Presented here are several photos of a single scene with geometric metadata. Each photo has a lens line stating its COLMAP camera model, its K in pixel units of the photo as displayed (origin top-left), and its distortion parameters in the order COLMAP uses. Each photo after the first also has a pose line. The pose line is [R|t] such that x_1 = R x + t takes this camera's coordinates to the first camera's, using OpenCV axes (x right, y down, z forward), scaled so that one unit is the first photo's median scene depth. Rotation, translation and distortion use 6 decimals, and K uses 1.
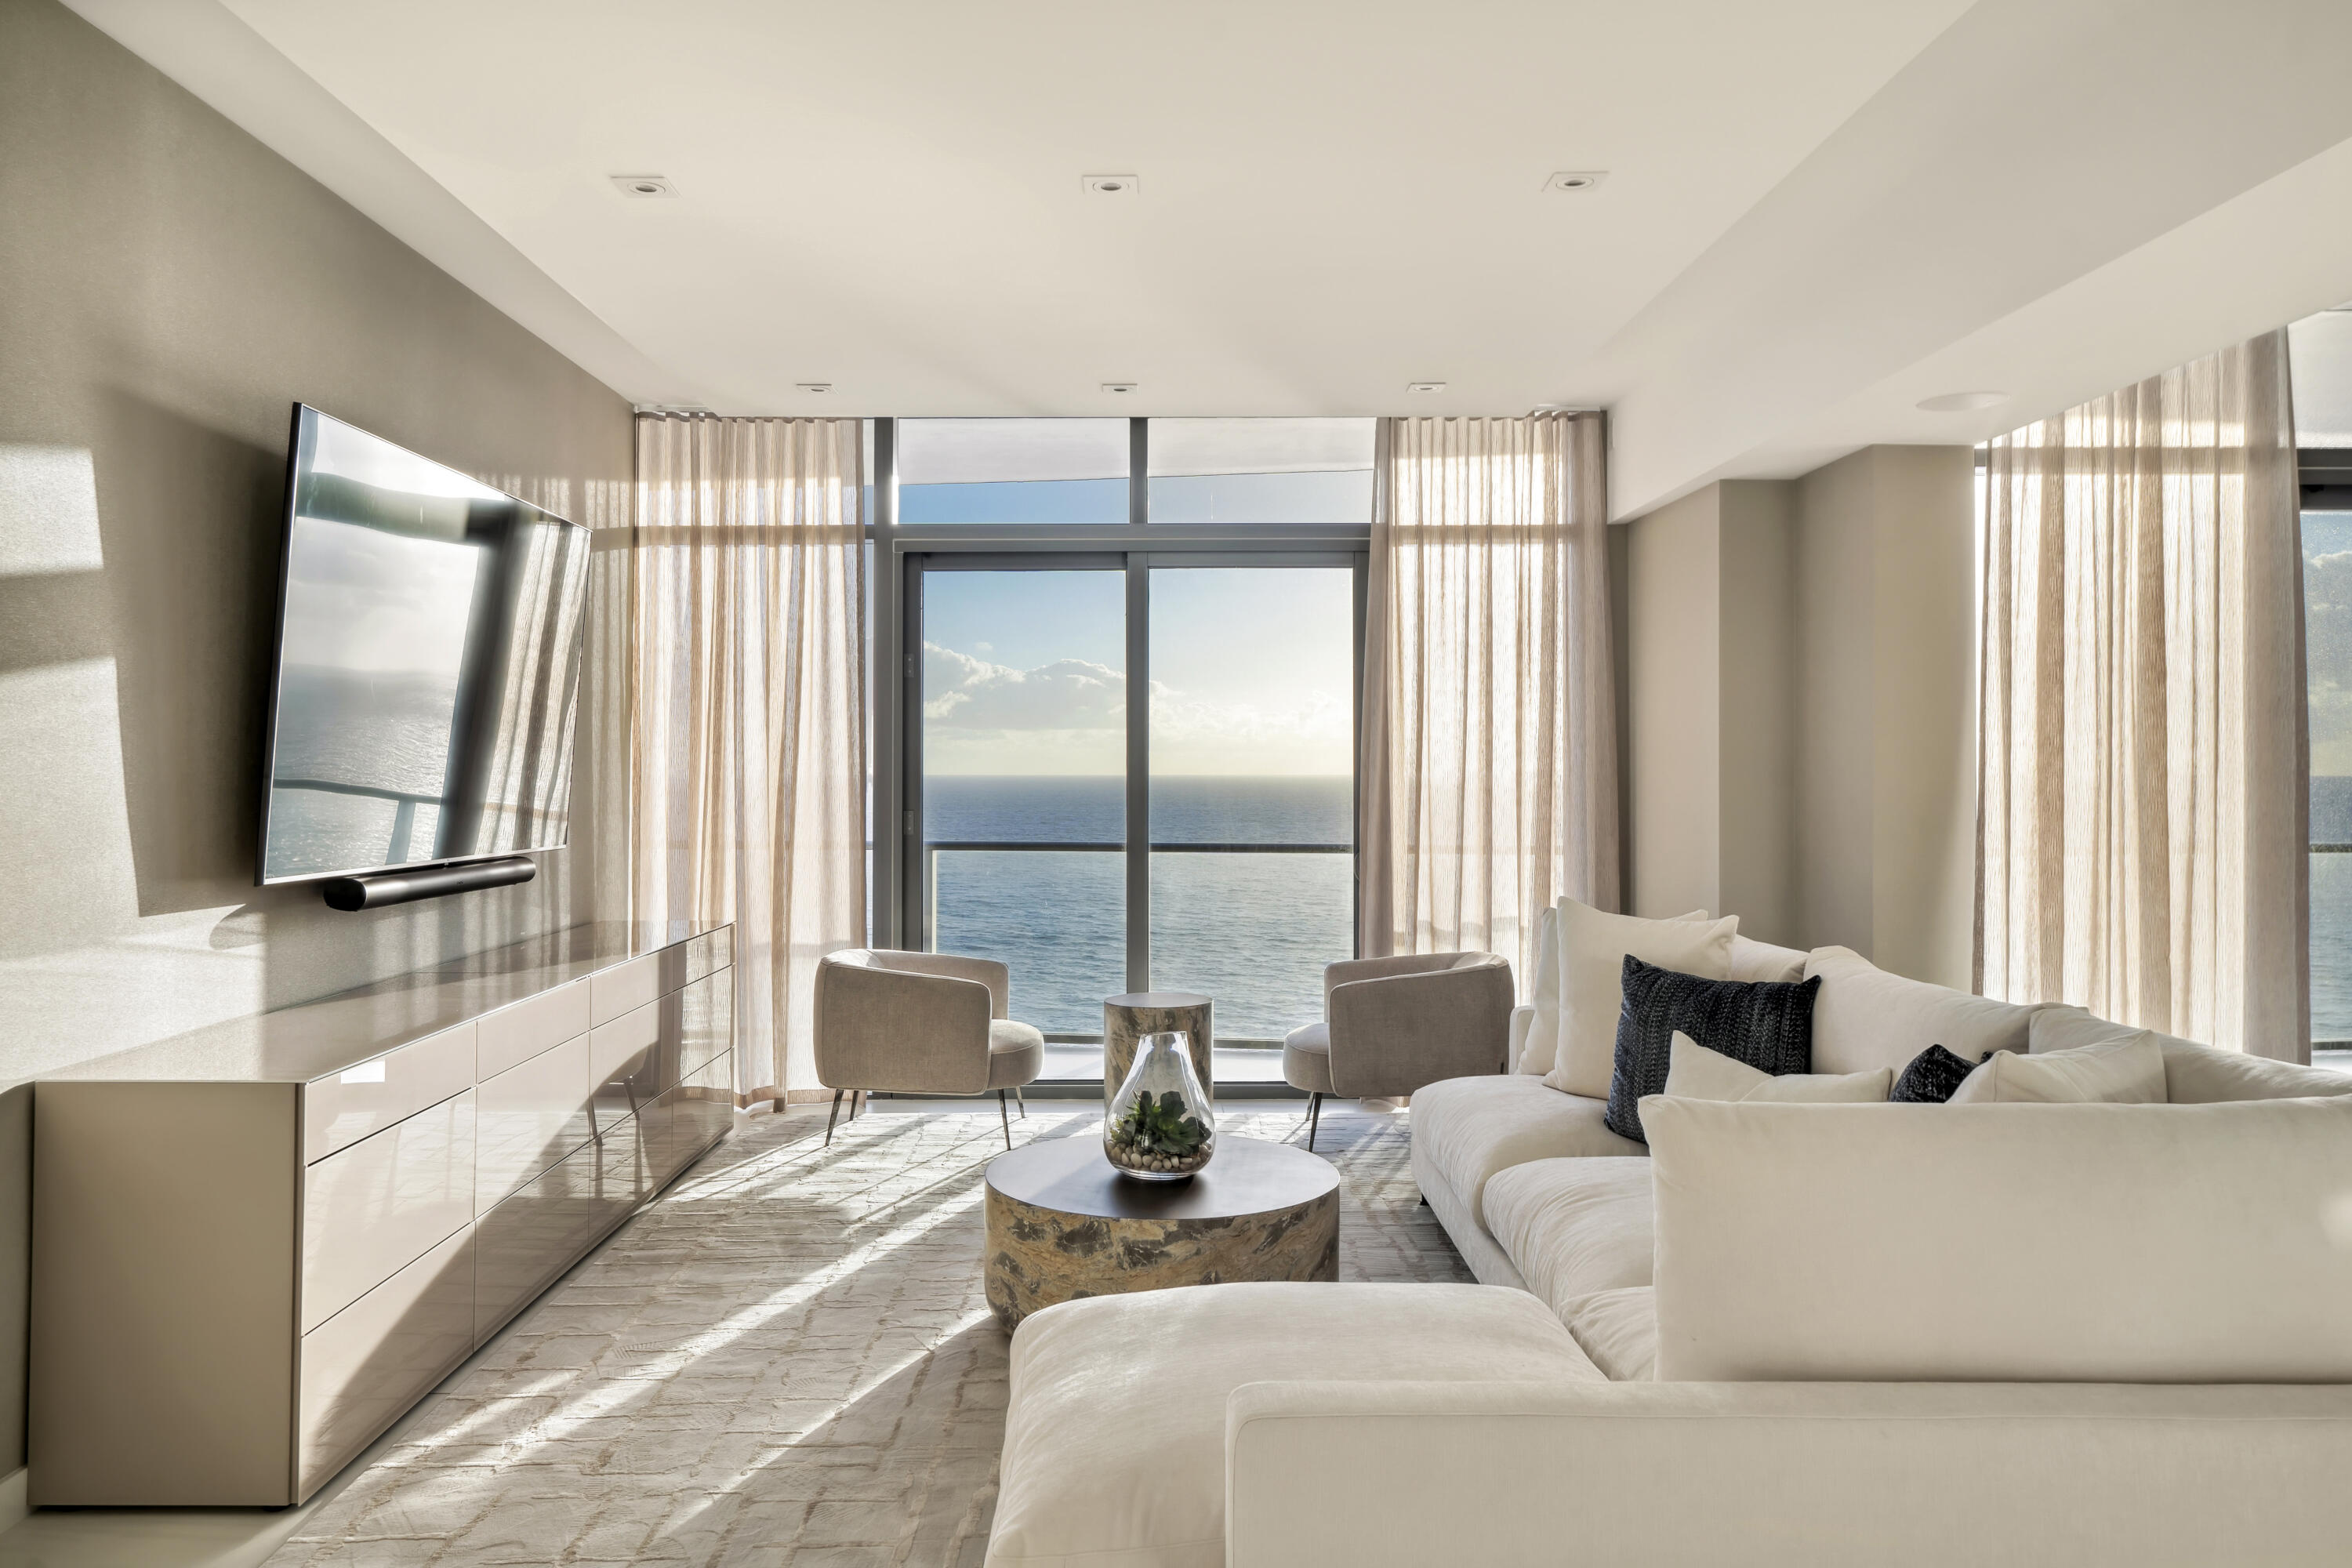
lens RADIAL K [[1617.9, 0, 1156.1], [0, 1617.9, 742.2], [0, 0, 1]] dist [-0.008143, -0.002193]
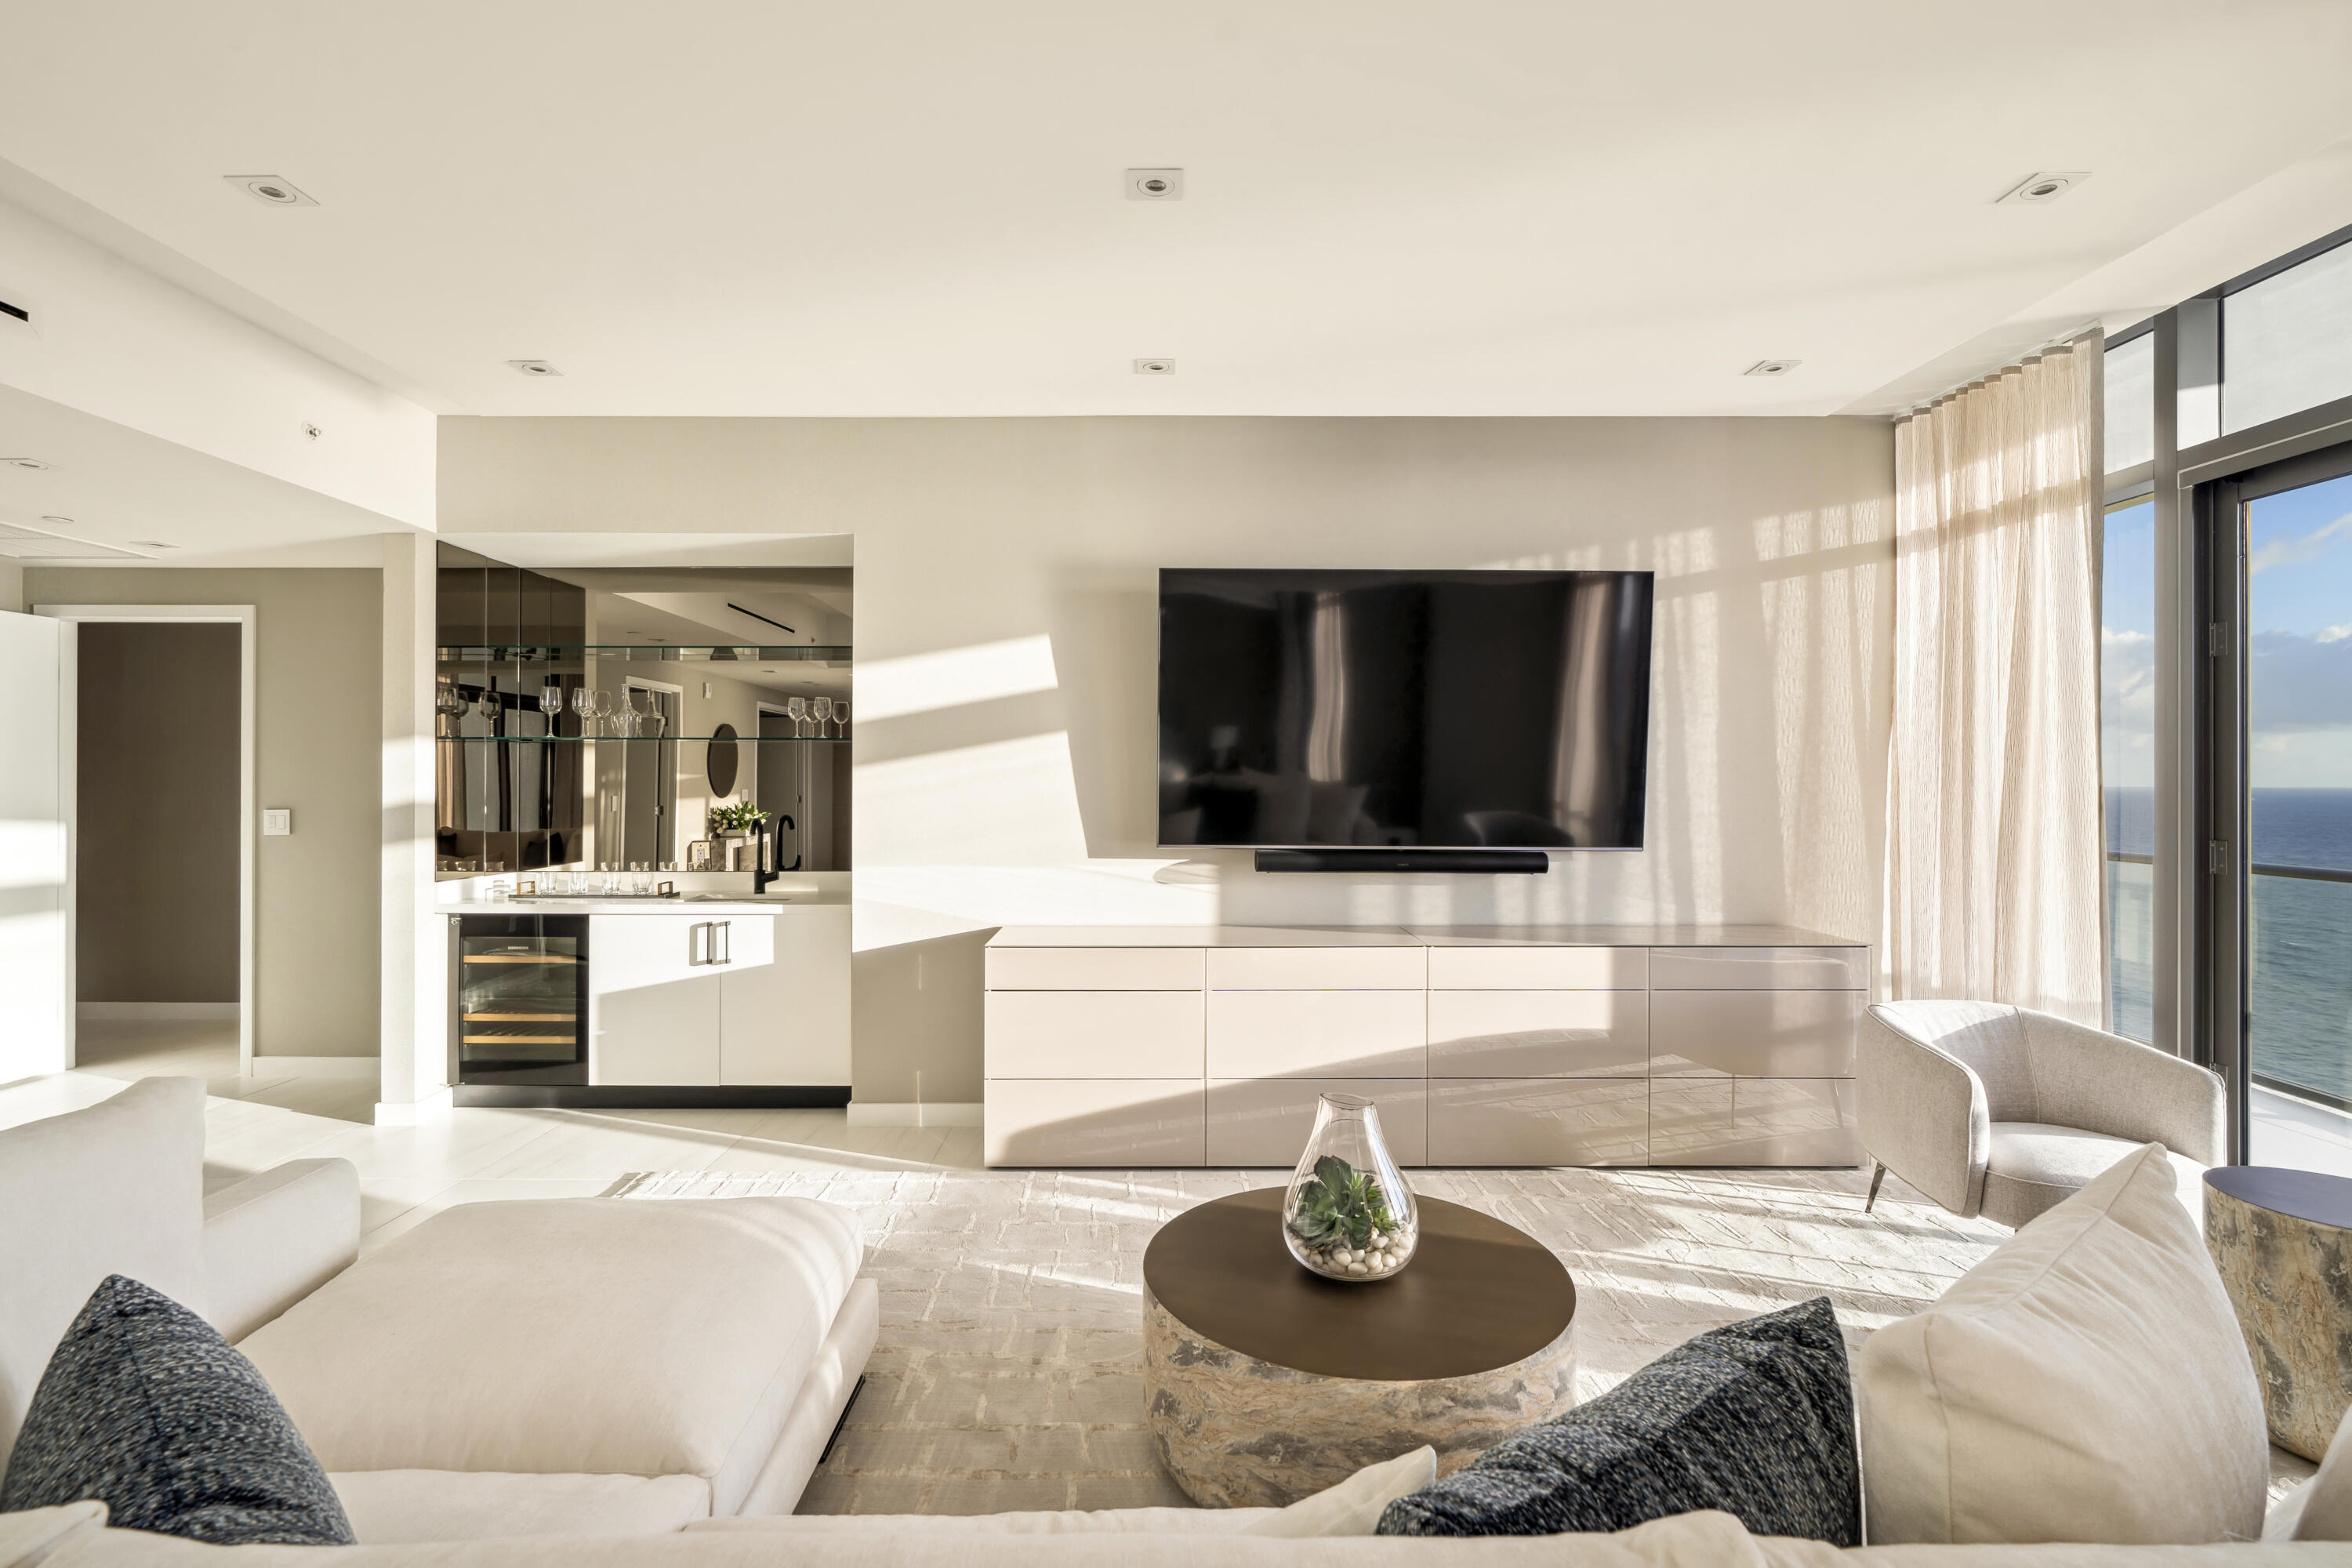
lens RADIAL K [[1076.2, 0, 1151.6], [0, 1076.2, 774.3], [0, 0, 1]] dist [-0.011326, 0.003009]
pose [[-0.012507, -0.002908, -0.999918, 0.359099], [0.015140, 0.999881, -0.003097, 0.006612], [0.999807, -0.015177, -0.012461, 0.585650]]
